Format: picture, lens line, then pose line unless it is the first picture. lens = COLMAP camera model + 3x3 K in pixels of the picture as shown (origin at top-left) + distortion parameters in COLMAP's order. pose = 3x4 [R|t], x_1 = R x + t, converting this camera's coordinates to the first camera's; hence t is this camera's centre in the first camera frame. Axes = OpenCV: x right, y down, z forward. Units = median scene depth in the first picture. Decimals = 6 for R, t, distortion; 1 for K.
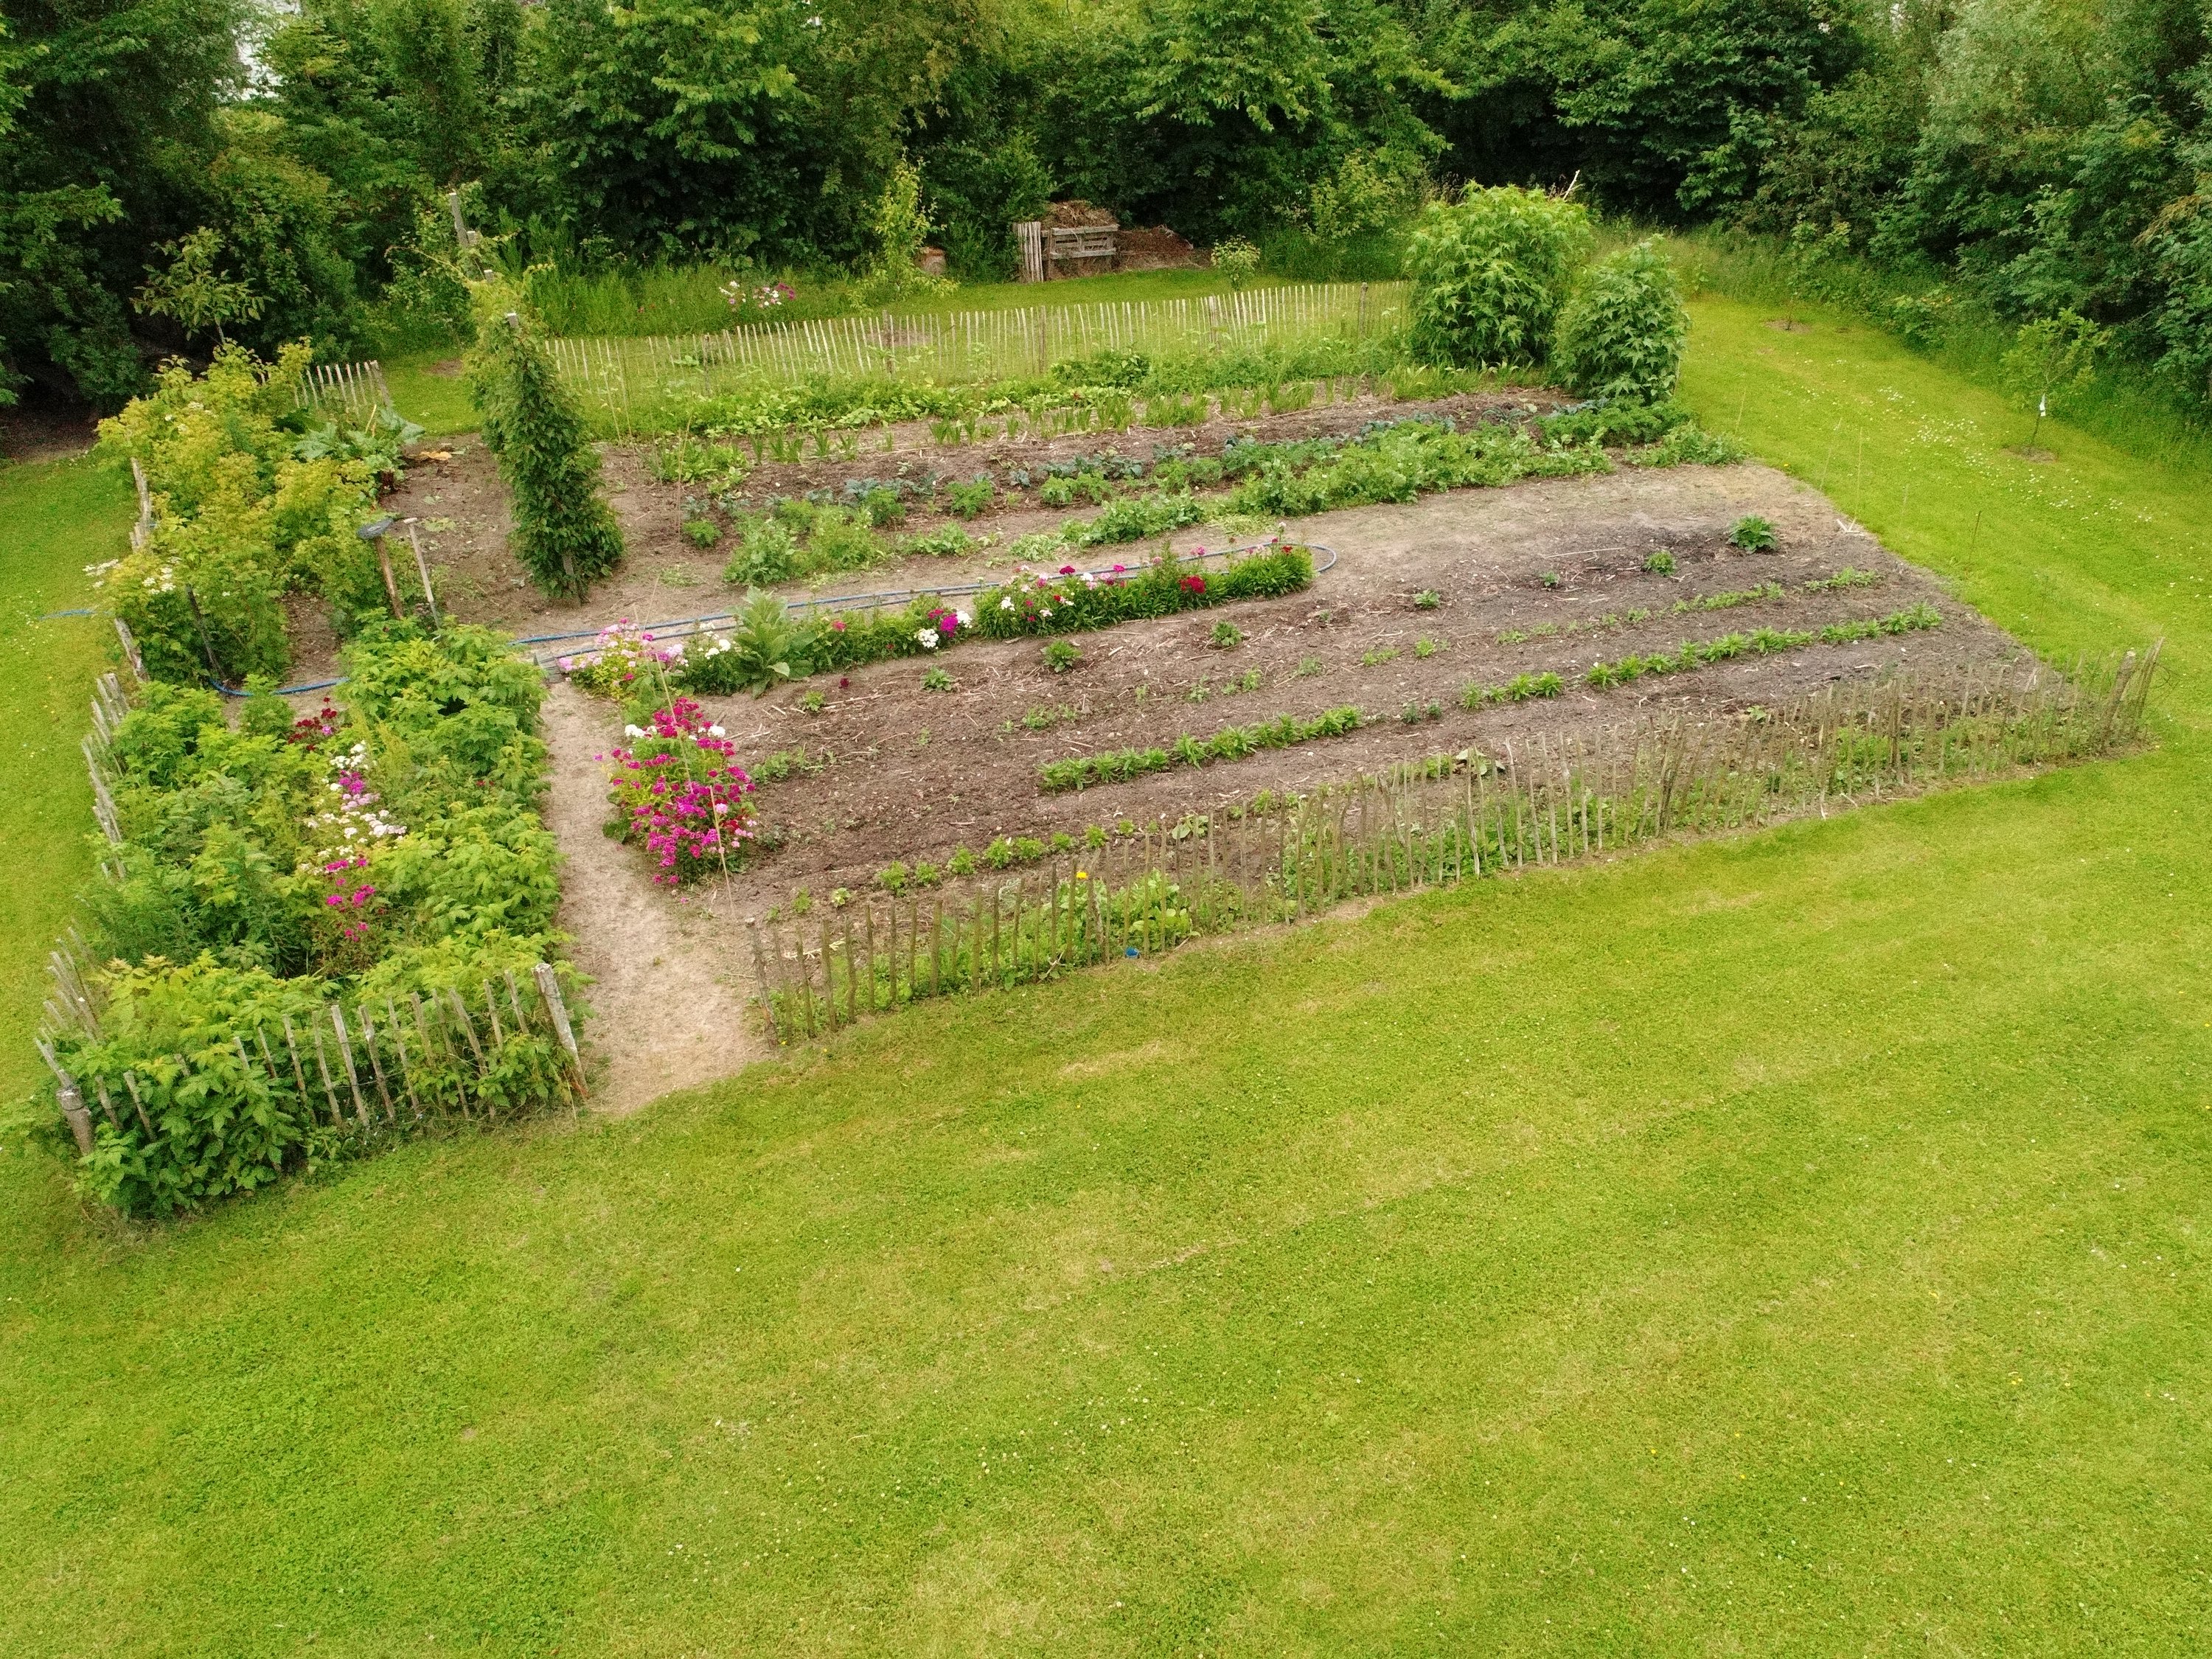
lens RADIAL K [[1648.6, 0, 1091.3], [0, 1648.6, 829.2], [0, 0, 1]] dist [-0.007976, -0.000186]
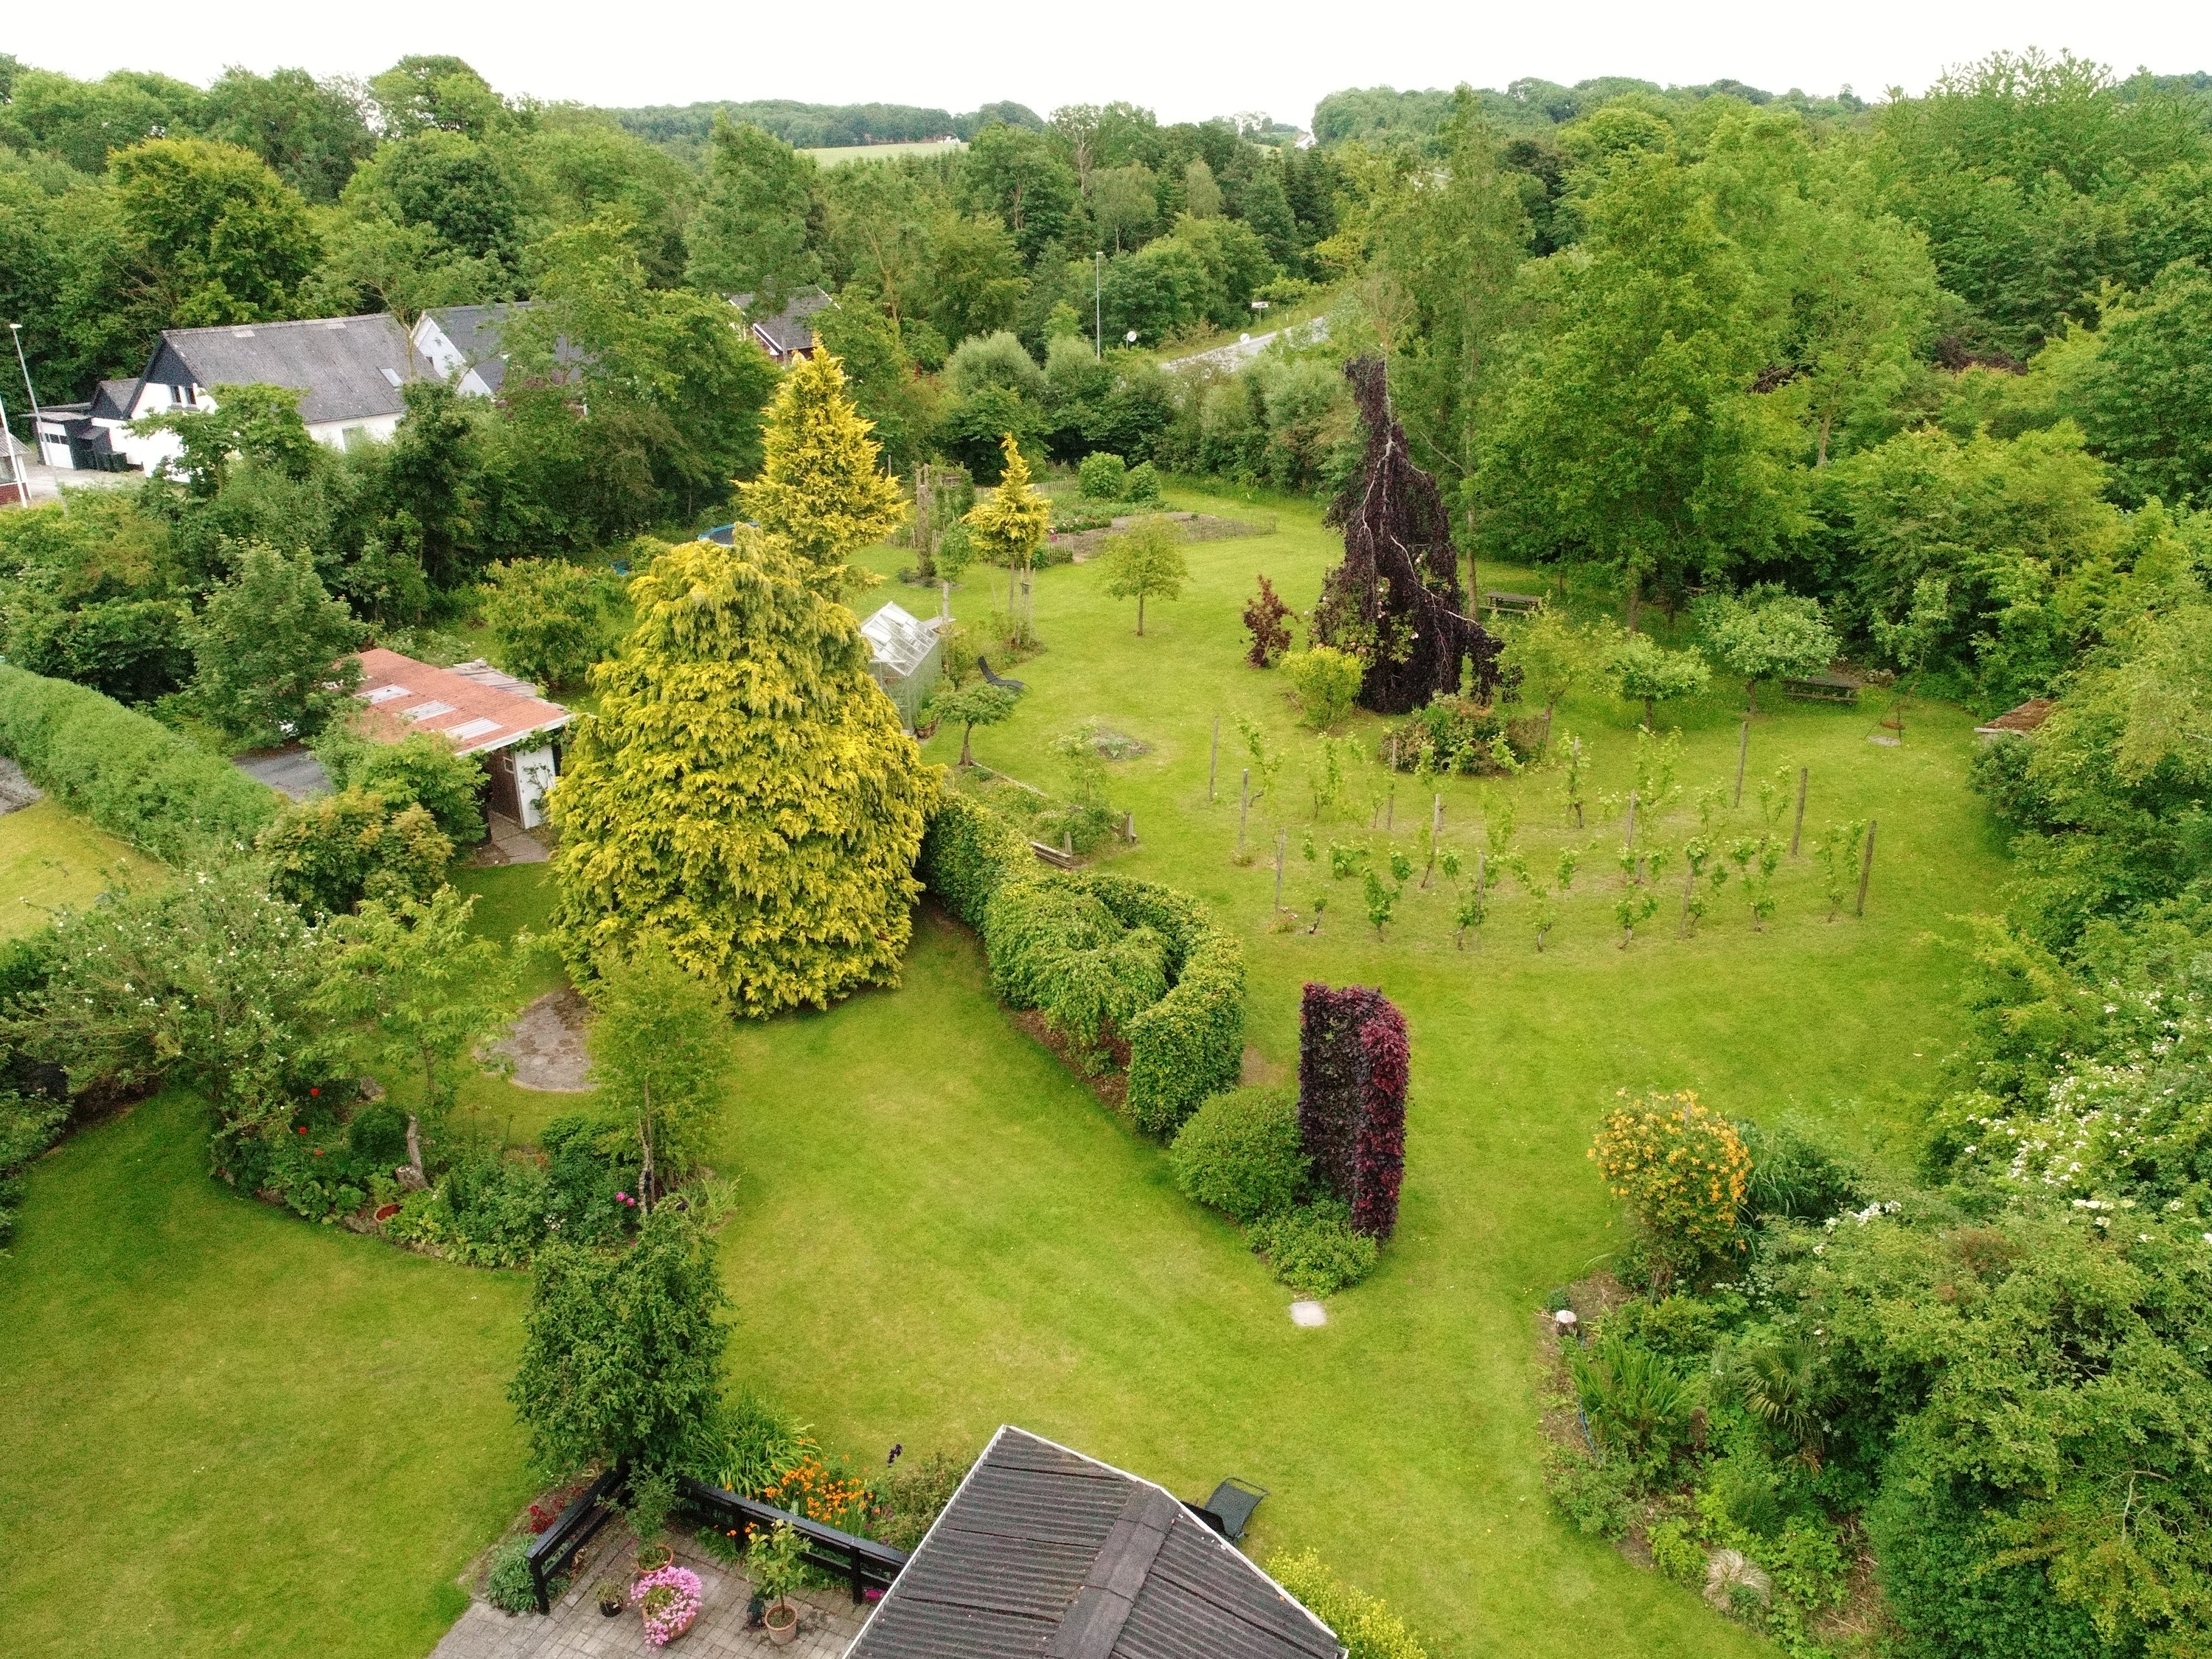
lens RADIAL K [[1648.6, 0, 1114.7], [0, 1648.6, 815.8], [0, 0, 1]] dist [-0.007976, -0.000186]
pose [[0.909832, -0.124200, 0.395956, -1.191328], [0.205398, 0.963866, -0.169627, 0.943909], [-0.360581, 0.235660, 0.902467, -1.966960]]
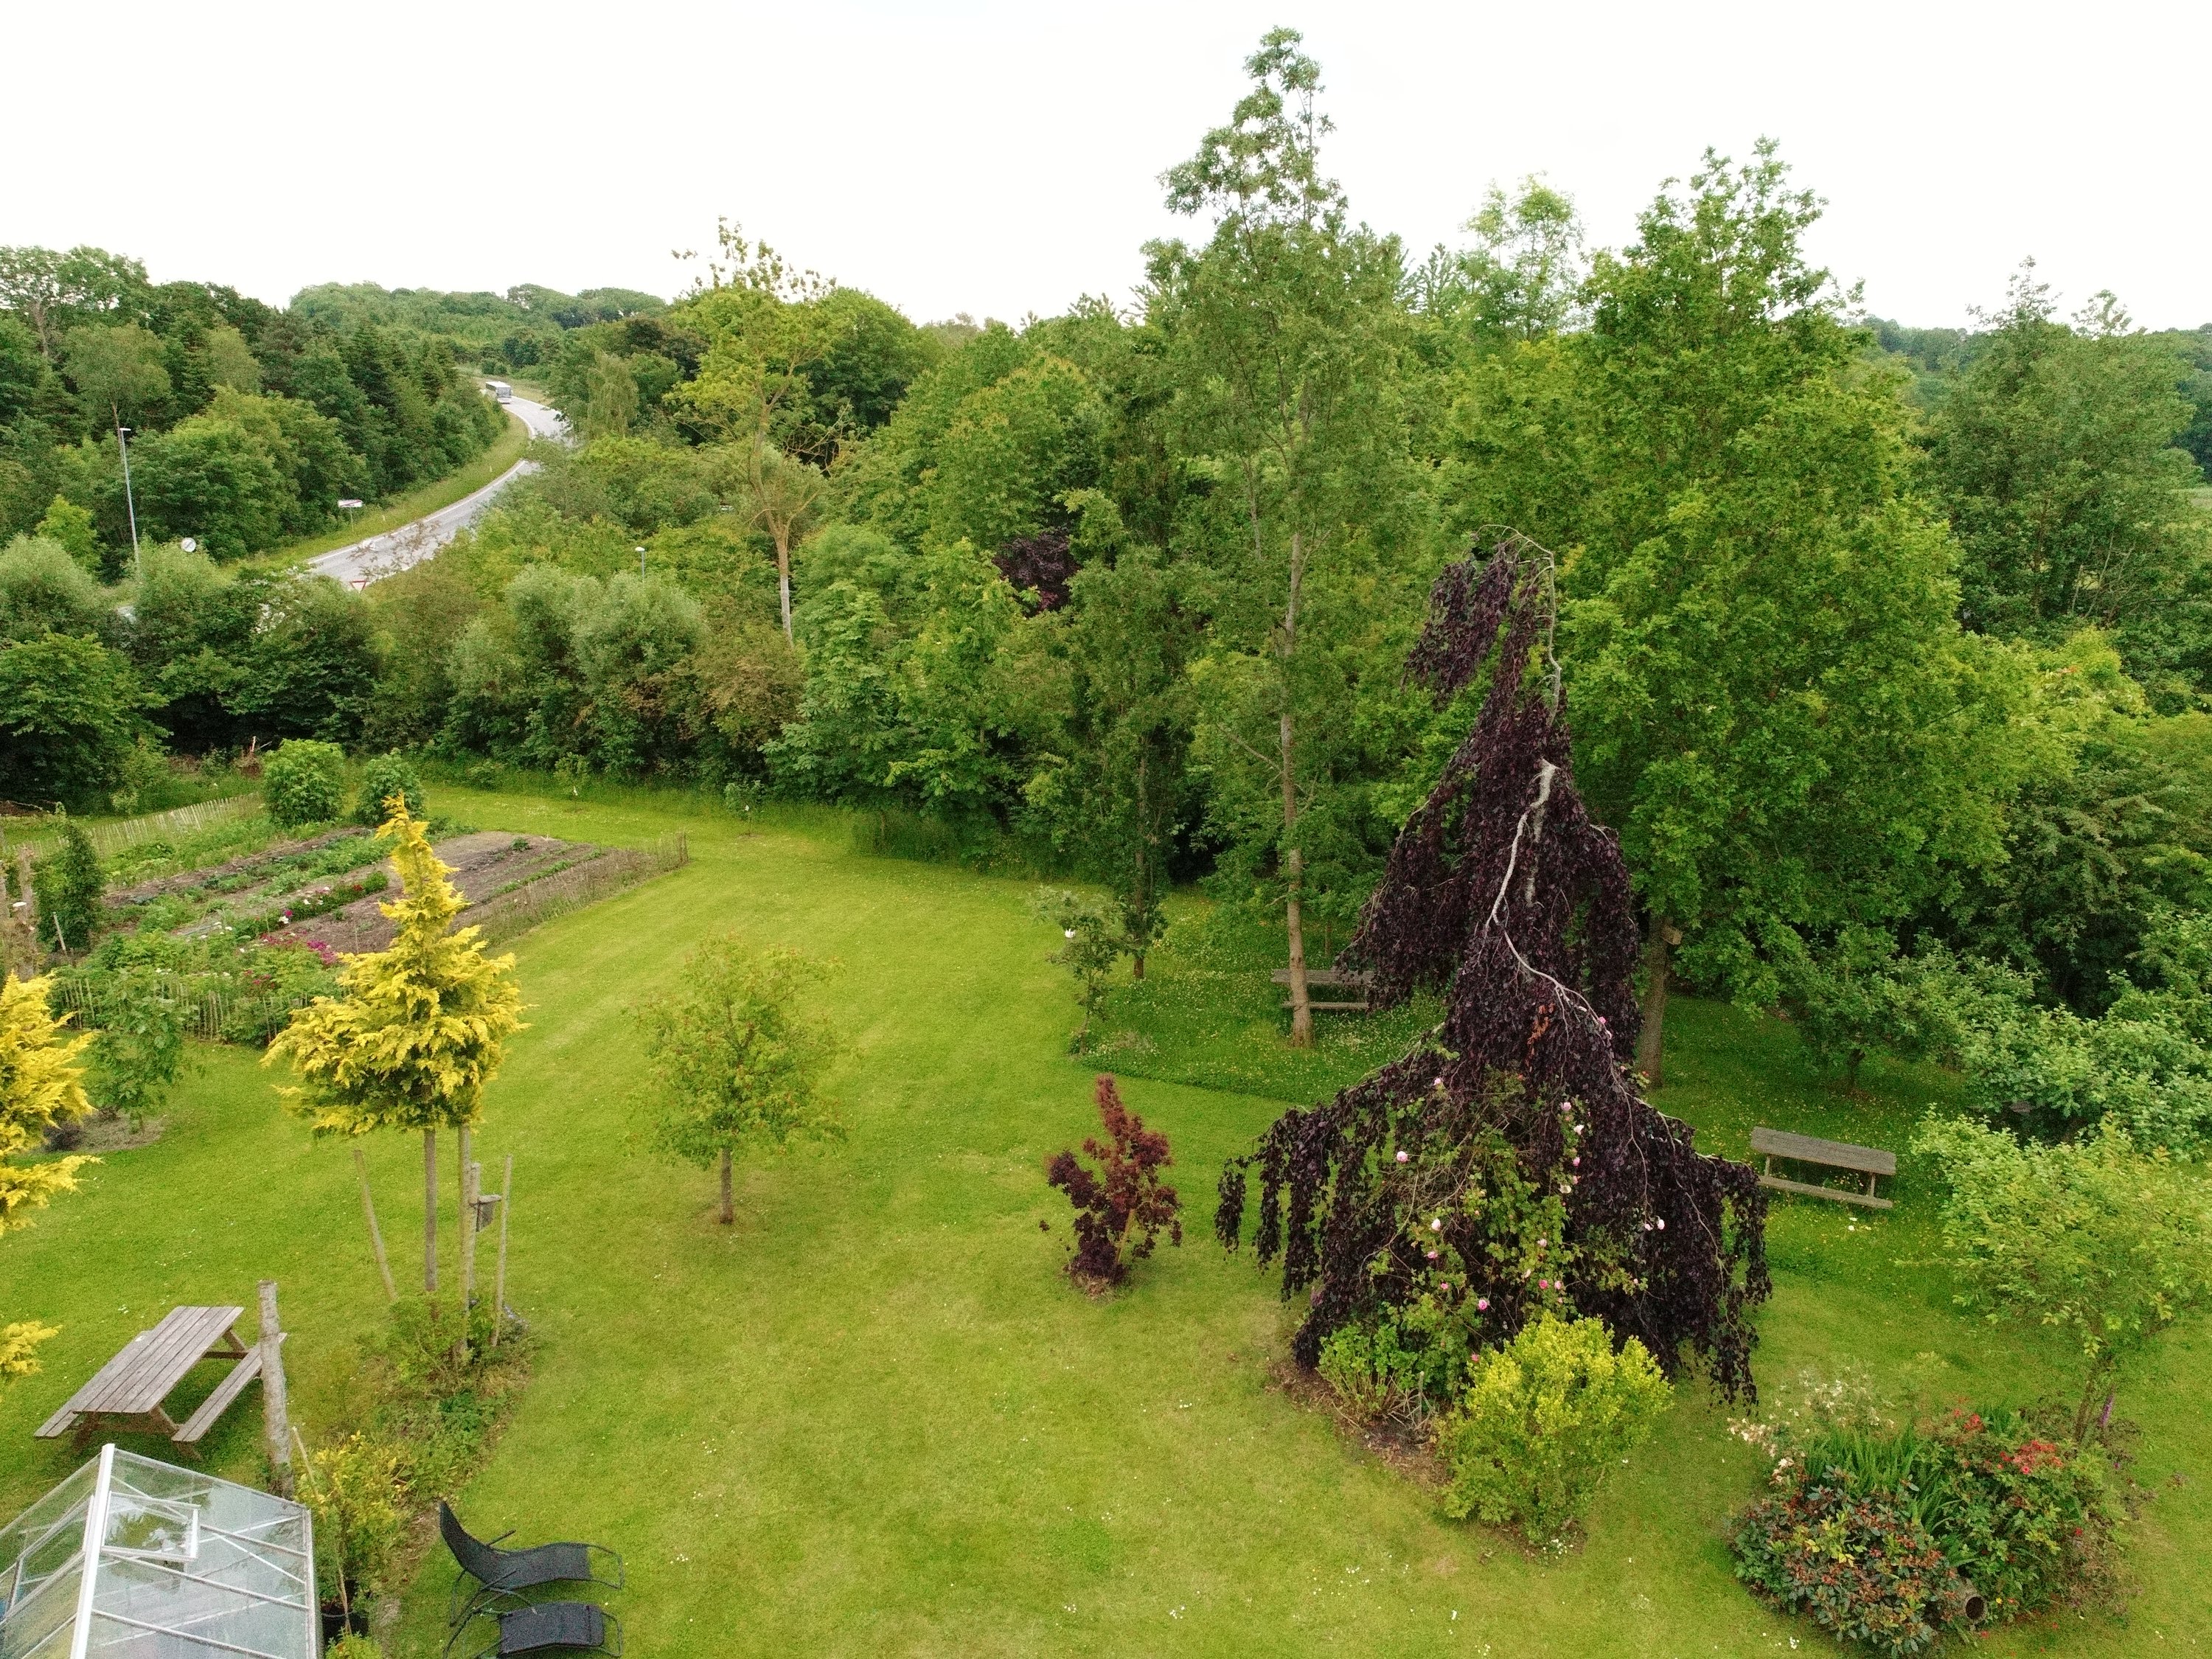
lens RADIAL K [[1648.6, 0, 1117.3], [0, 1648.6, 835.6], [0, 0, 1]] dist [-0.007976, -0.000186]
pose [[0.541209, -0.166341, 0.824271, -0.856559], [0.417778, 0.903889, -0.091901, 0.305192], [-0.729763, 0.394100, 0.558687, -0.773315]]
